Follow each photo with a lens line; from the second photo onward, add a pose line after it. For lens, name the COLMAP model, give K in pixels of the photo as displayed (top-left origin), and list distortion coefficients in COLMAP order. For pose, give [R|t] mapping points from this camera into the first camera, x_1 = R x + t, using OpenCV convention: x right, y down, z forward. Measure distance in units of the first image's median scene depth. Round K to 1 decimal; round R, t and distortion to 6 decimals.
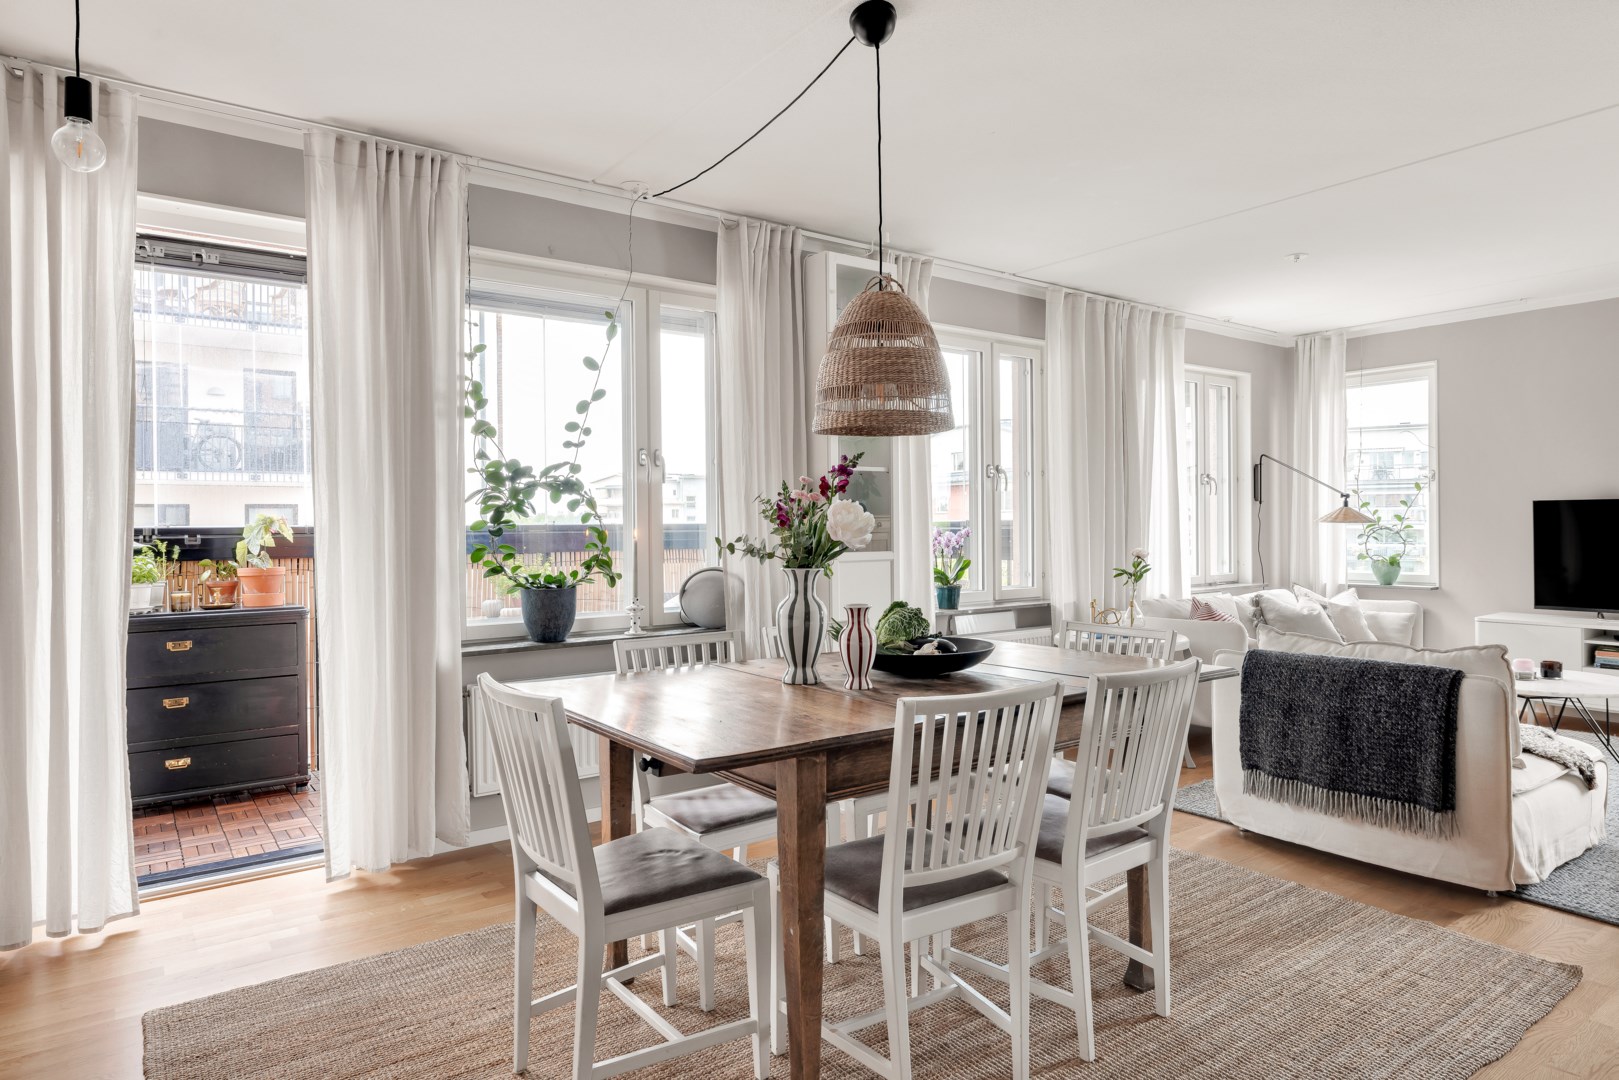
lens RADIAL K [[958.4, 0, 809.4], [0, 958.4, 531.1], [0, 0, 1]] dist [-0.003399, 0.002279]
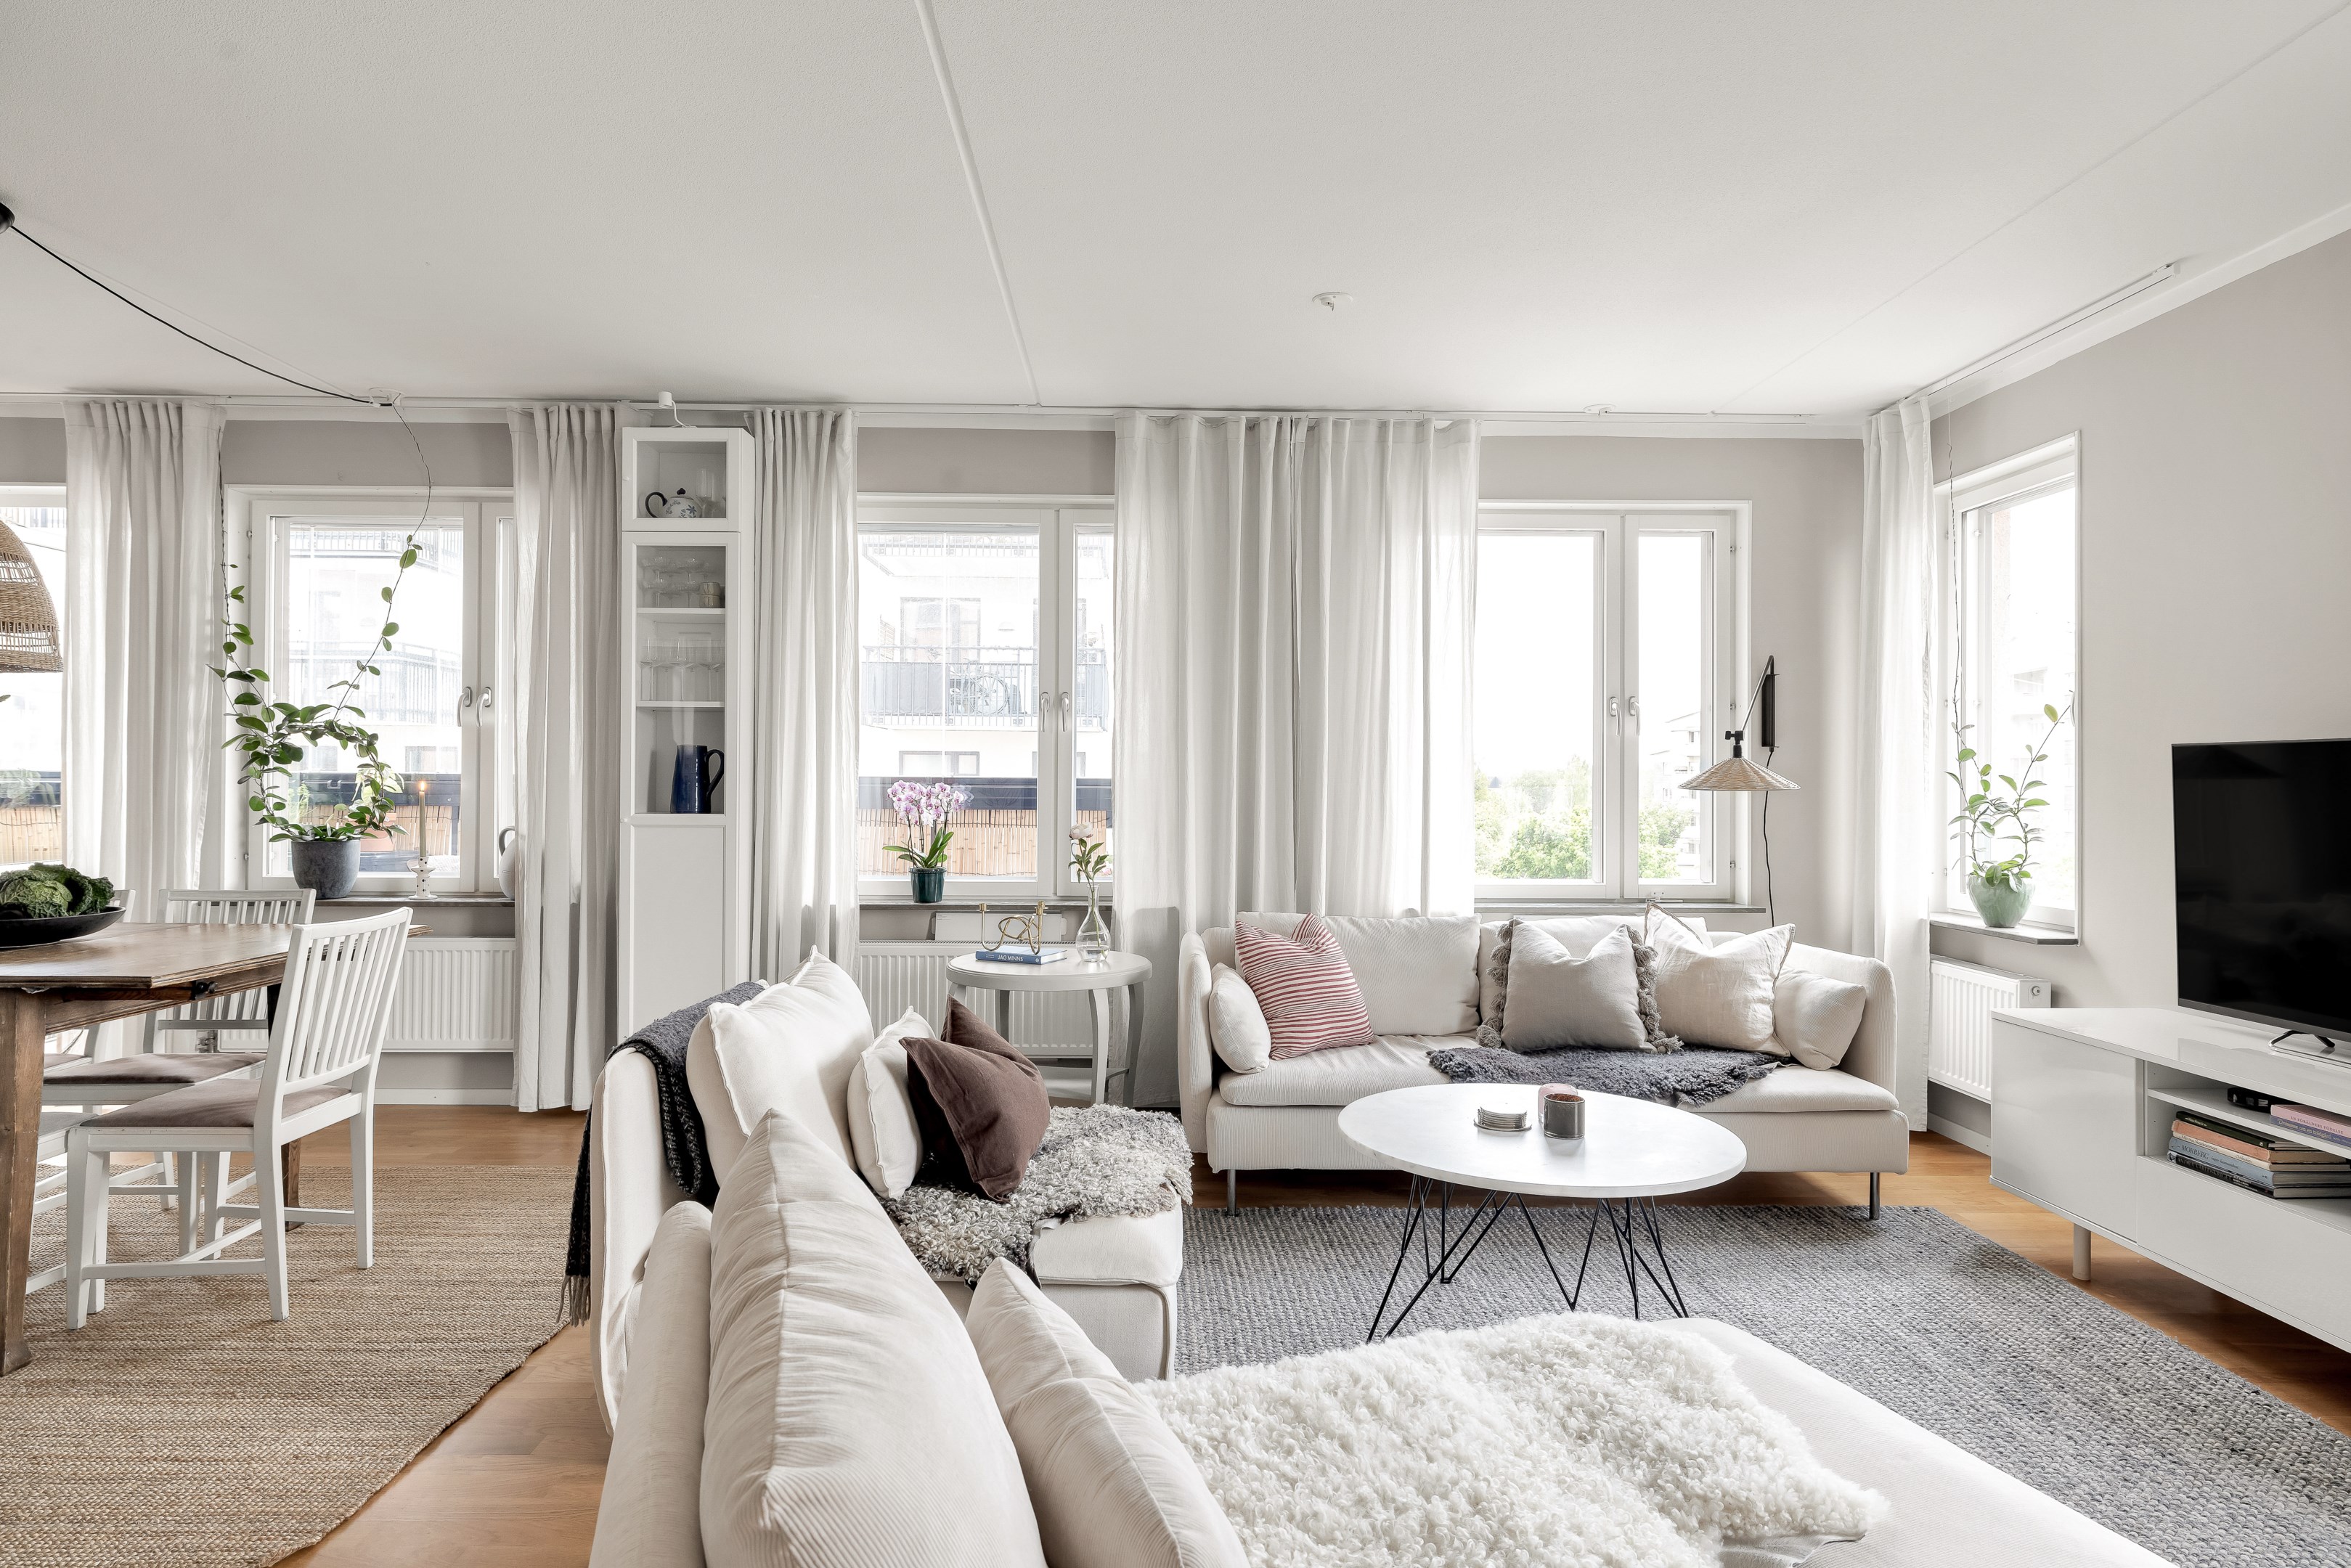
lens RADIAL K [[1294.1, 0, 1175.5], [0, 1294.1, 784.0], [0, 0, 1]] dist [0.000649, 0.000265]
pose [[0.816177, 0.015721, -0.577587, 1.155510], [-0.017742, 0.999840, 0.002143, -0.013215], [0.577529, 0.008498, 0.816326, 0.463258]]
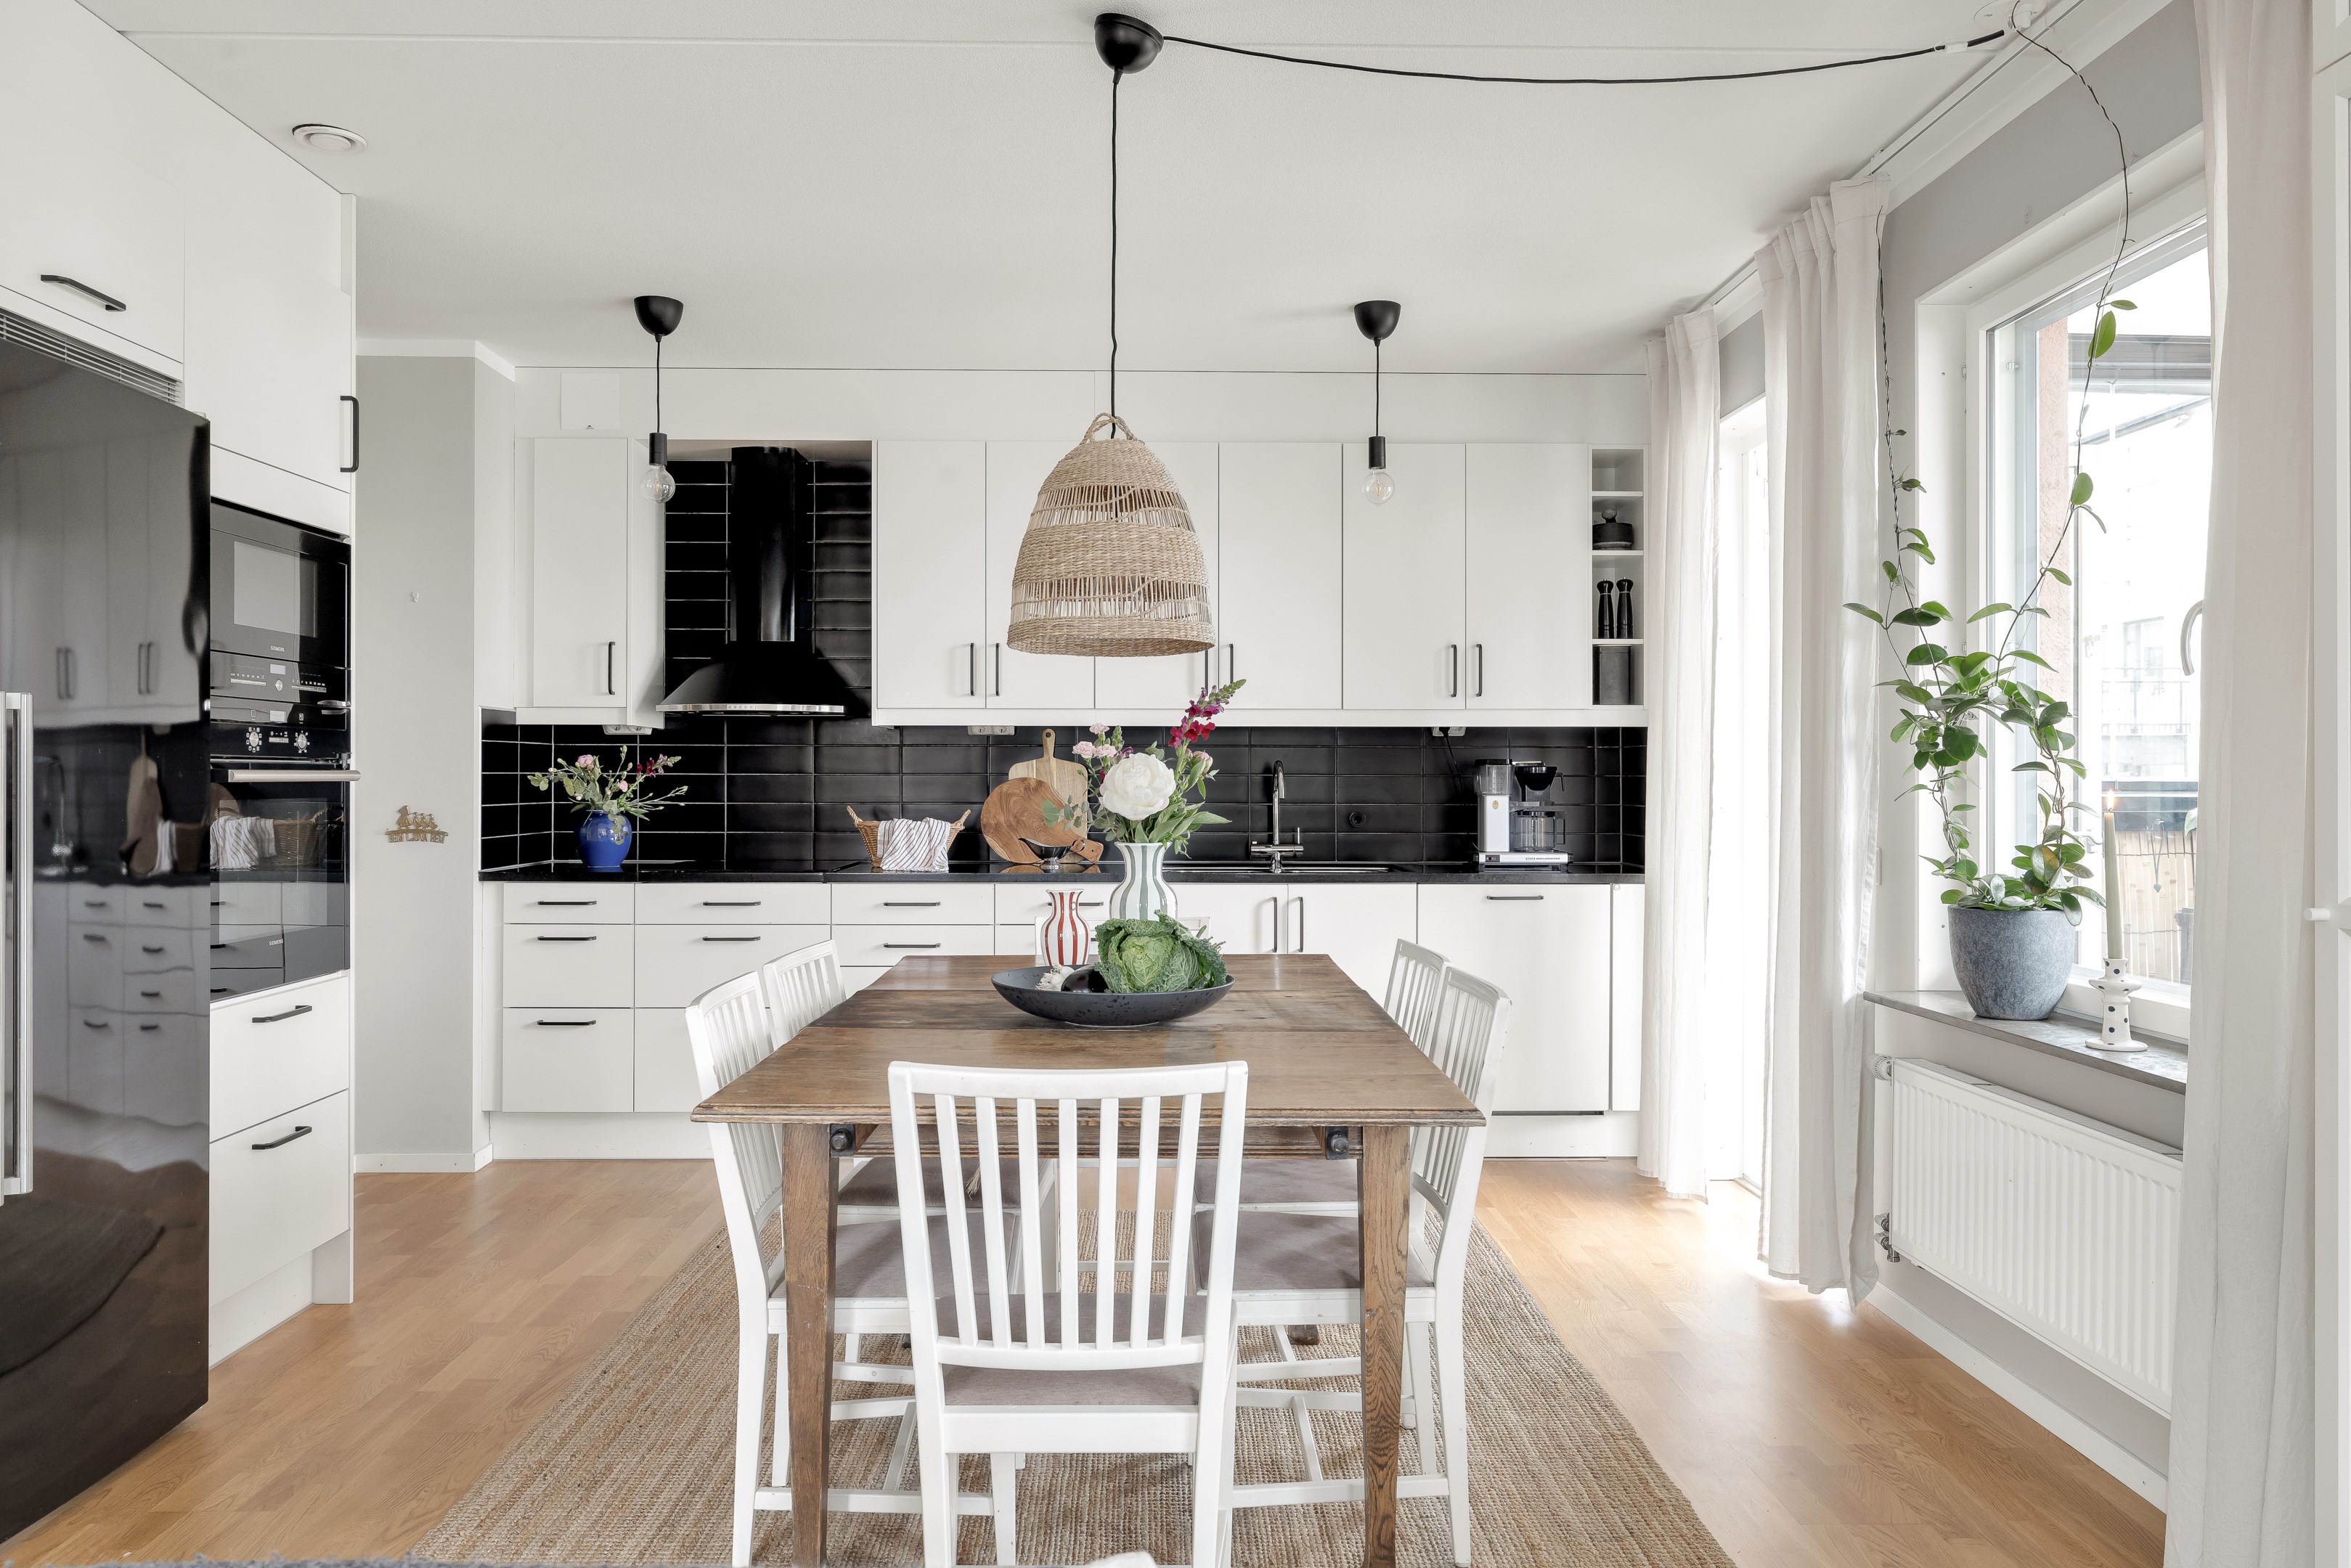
lens RADIAL K [[1563.9, 0, 1175.5], [0, 1563.9, 784.0], [0, 0, 1]] dist [-0.006279, -0.004371]
pose [[-0.572624, 0.009590, -0.819762, 0.657578], [-0.000024, 0.999931, 0.011714, -0.014659], [0.819818, 0.006728, -0.572584, 1.143661]]
